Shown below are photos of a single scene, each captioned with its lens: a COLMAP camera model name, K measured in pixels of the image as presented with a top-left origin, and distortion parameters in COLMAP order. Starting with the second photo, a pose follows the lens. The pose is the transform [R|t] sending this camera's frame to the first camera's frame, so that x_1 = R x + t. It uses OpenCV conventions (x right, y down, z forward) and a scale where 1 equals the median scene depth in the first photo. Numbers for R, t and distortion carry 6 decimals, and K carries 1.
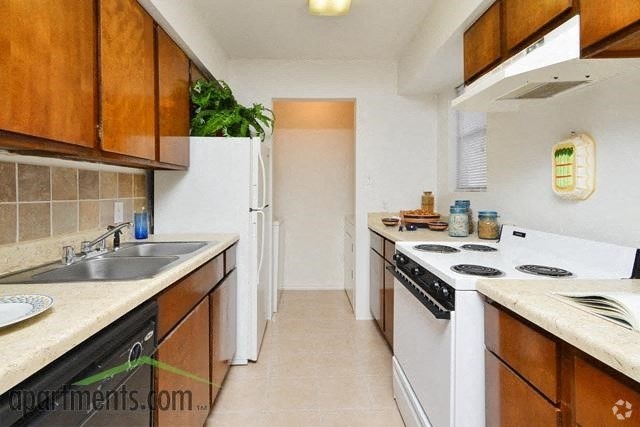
lens RADIAL K [[312.3, 0, 319.3], [0, 312.3, 193.2], [0, 0, 1]] dist [-0.001771, -0.000333]
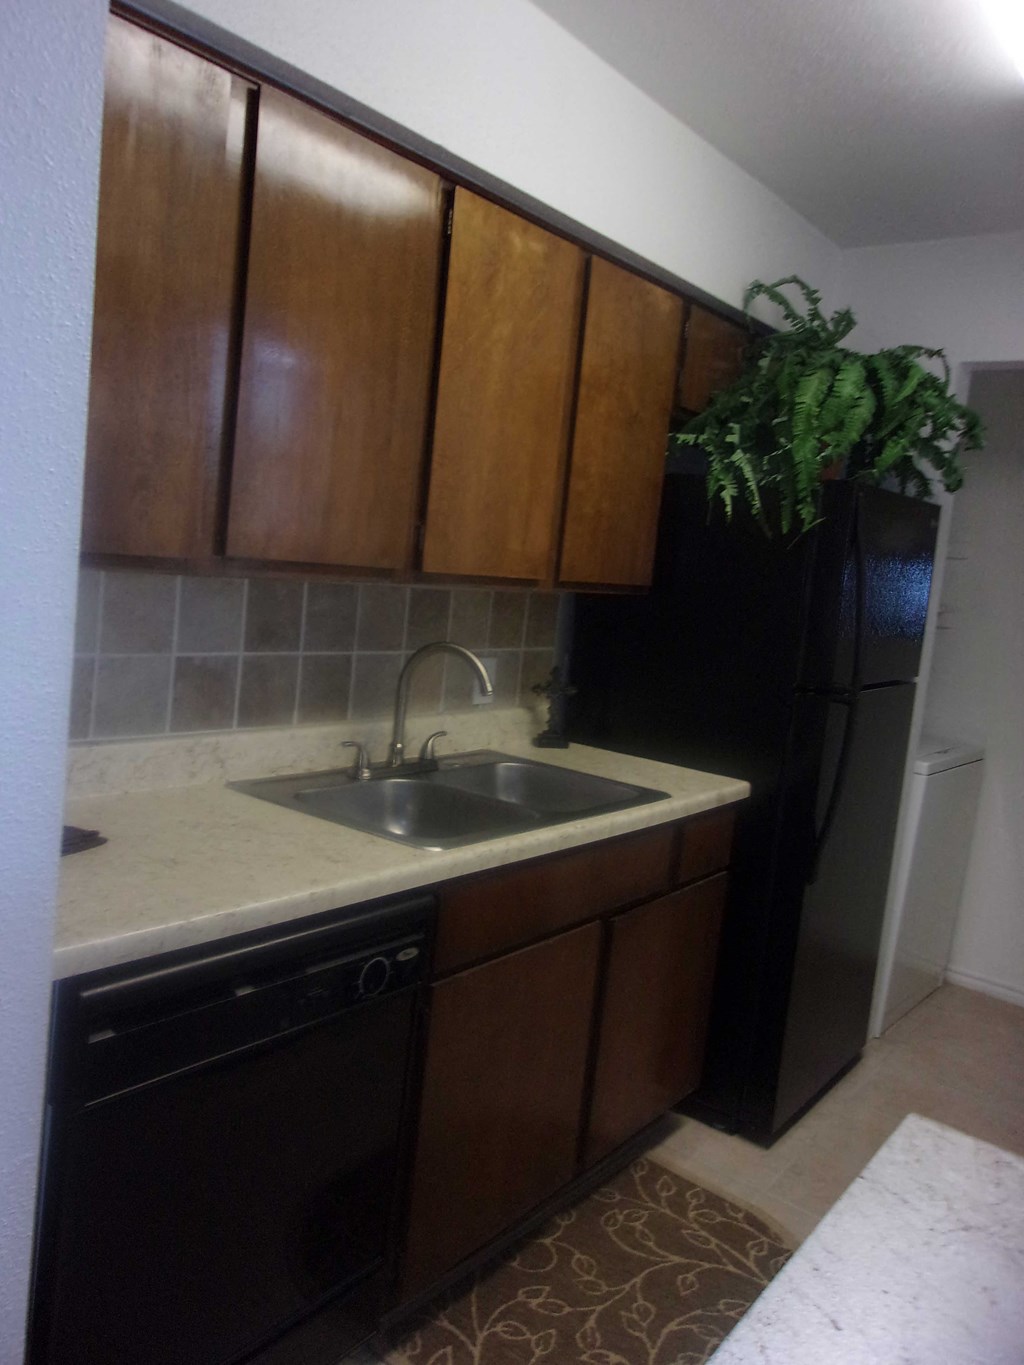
lens RADIAL K [[1054.4, 0, 512.0], [0, 1054.4, 682.5], [0, 0, 1]] dist [0.001980, 0.000170]
pose [[0.771525, 0.160602, -0.615595, 0.487352], [-0.110431, 0.986731, 0.119024, -0.186148], [0.626542, -0.023849, 0.779023, -0.225990]]
